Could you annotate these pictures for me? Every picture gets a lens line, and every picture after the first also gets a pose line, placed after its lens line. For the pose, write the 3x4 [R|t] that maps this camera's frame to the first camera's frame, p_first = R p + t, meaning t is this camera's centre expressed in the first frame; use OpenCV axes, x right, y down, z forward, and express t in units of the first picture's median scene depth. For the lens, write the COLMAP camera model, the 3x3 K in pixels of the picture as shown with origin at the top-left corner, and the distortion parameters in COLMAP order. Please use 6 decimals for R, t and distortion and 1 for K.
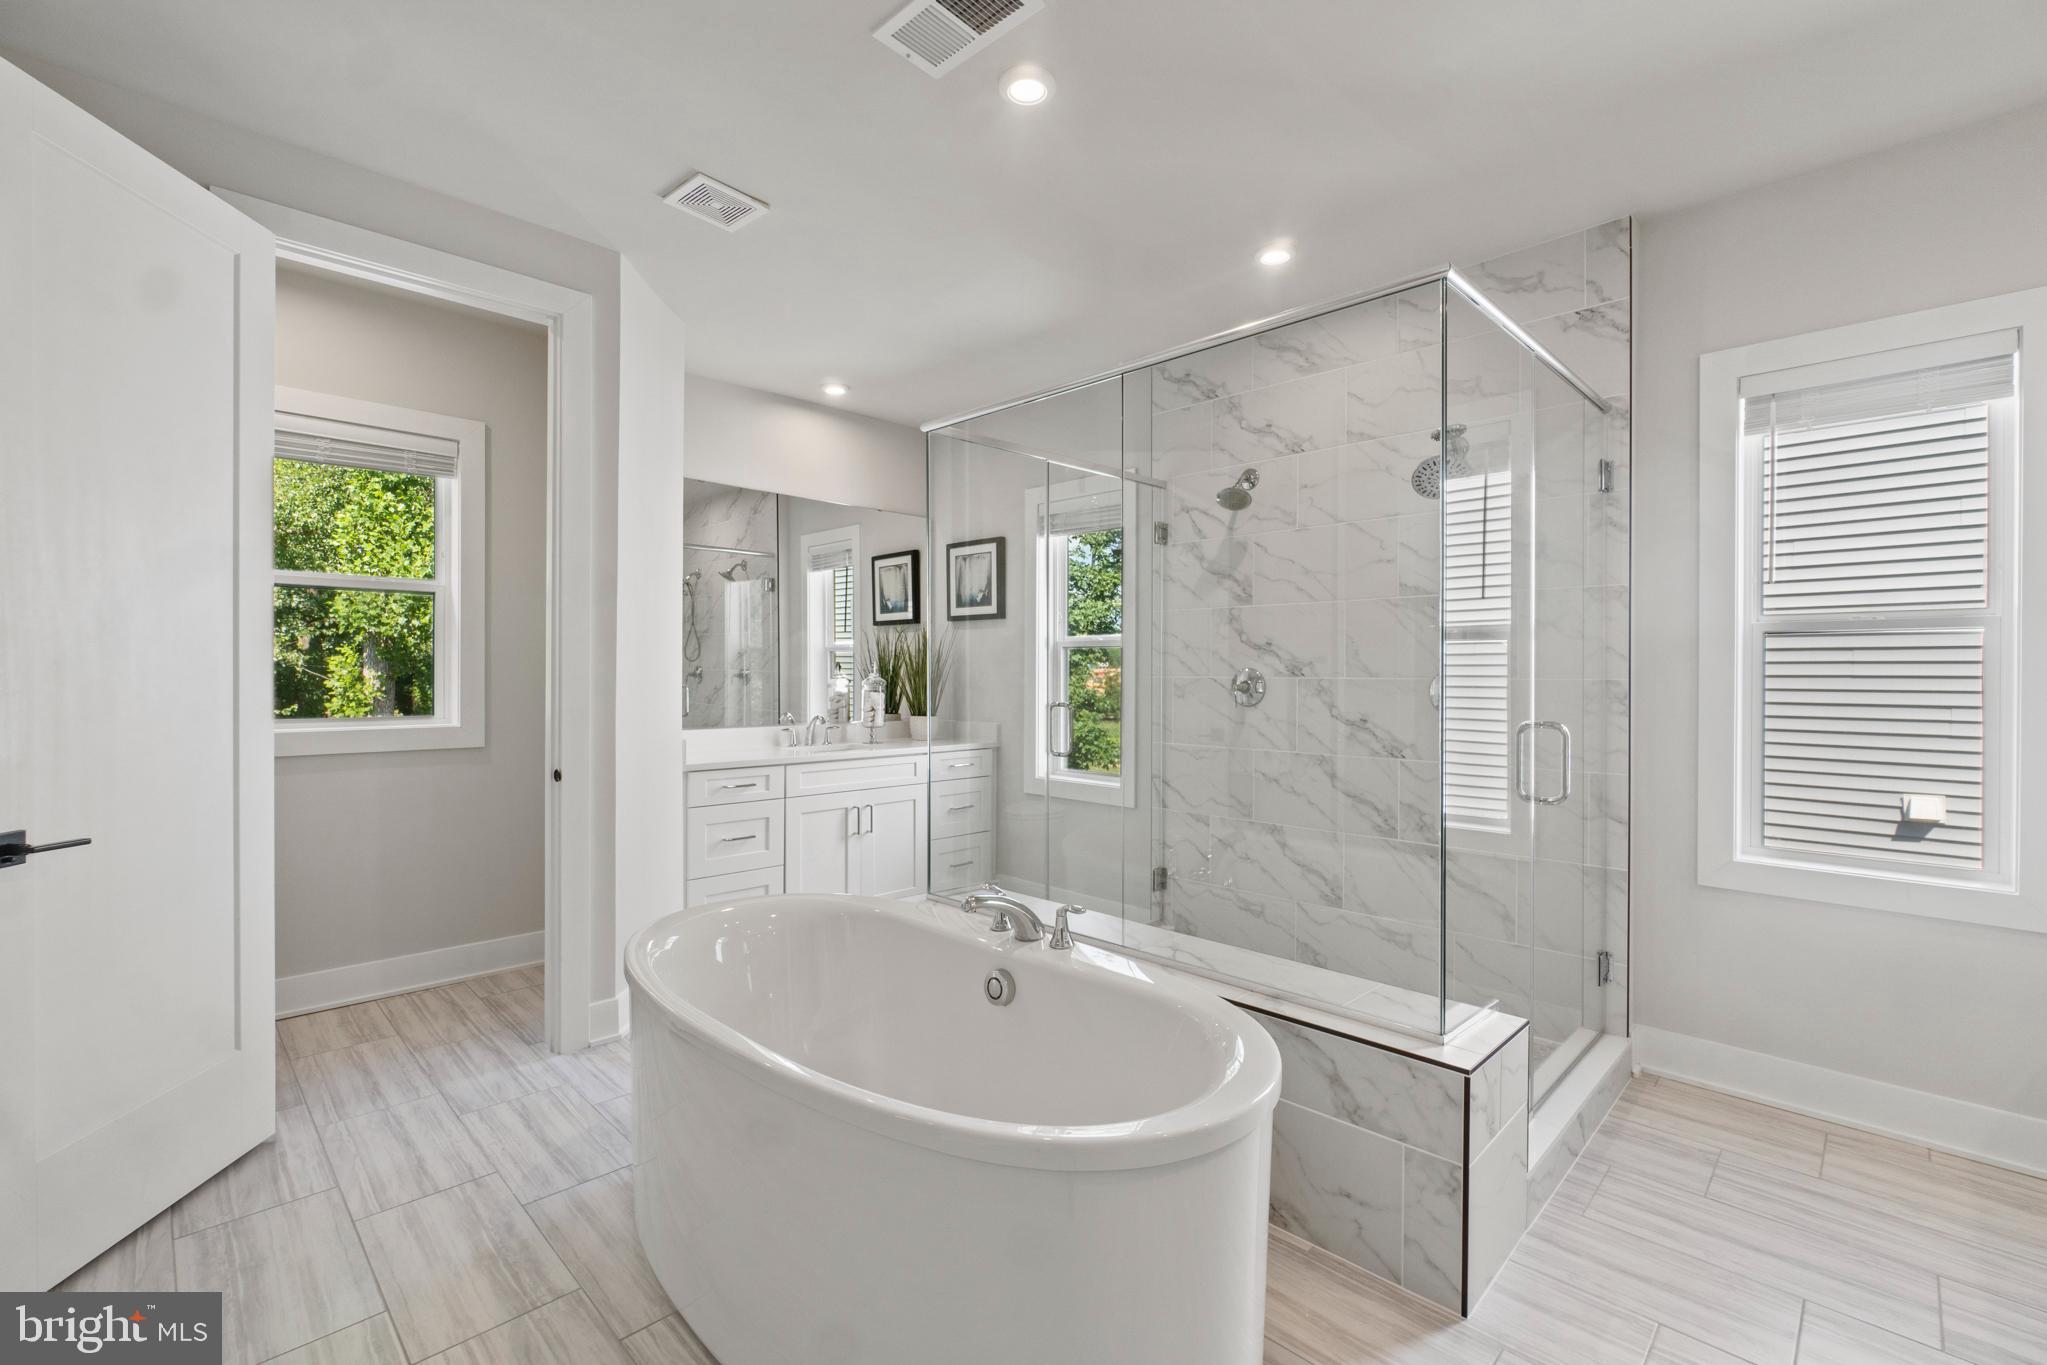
lens RADIAL K [[893.5, 0, 1024.2], [0, 893.5, 673.3], [0, 0, 1]] dist [-0.005436, -0.000271]
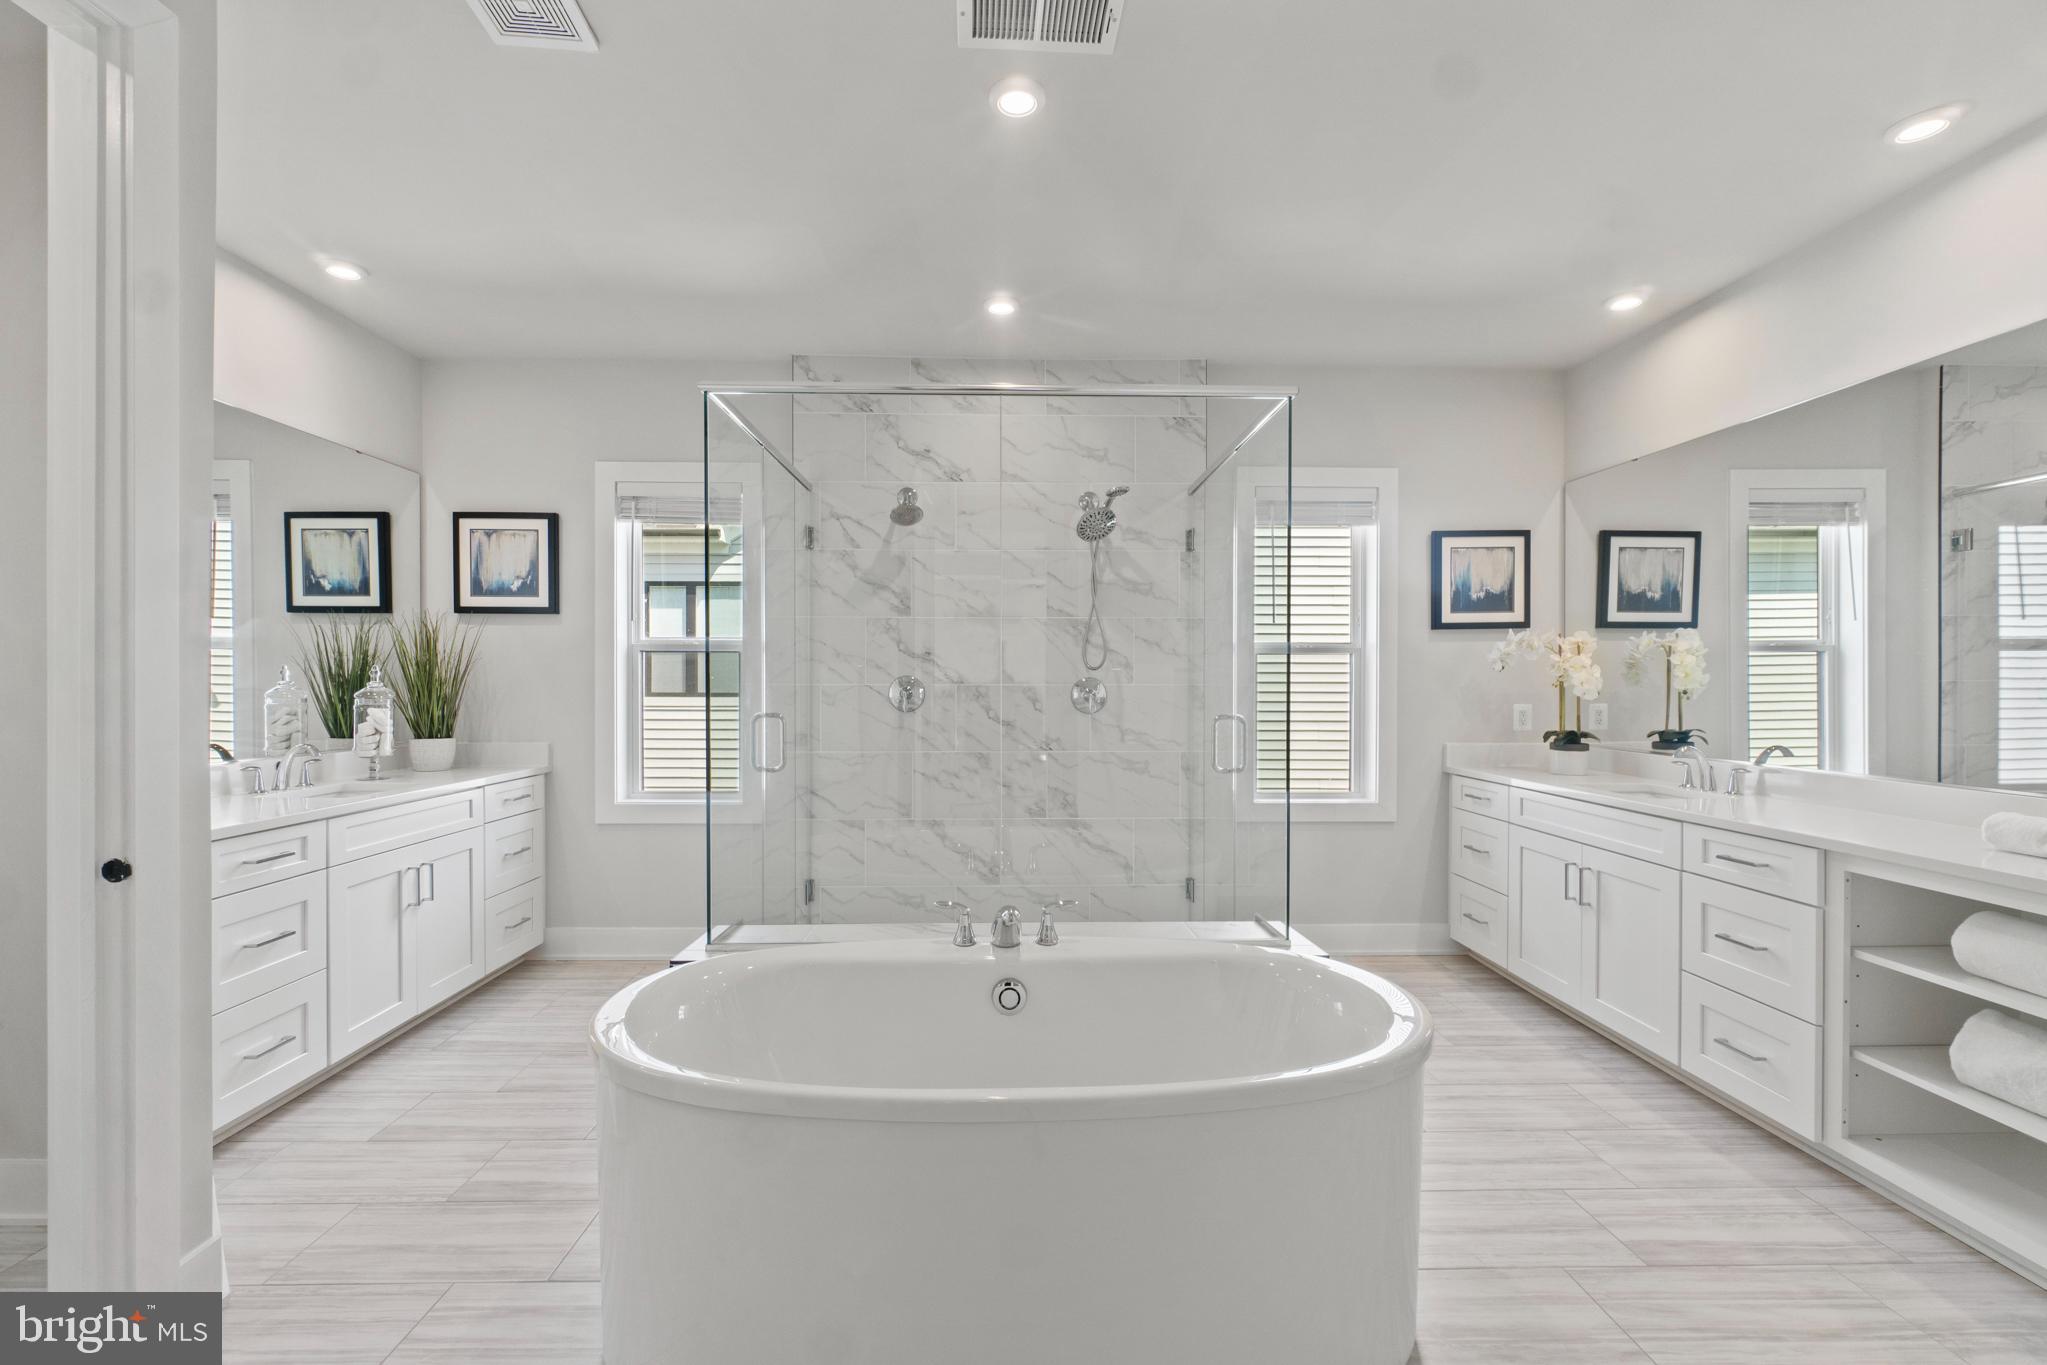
lens RADIAL K [[888.8, 0, 1020.4], [0, 888.8, 688.6], [0, 0, 1]] dist [-0.000488, 0.000125]
pose [[0.685638, -0.008139, 0.727898, -0.395406], [0.000925, 0.999946, 0.010310, -0.001166], [-0.727942, -0.006395, 0.685608, 0.166100]]
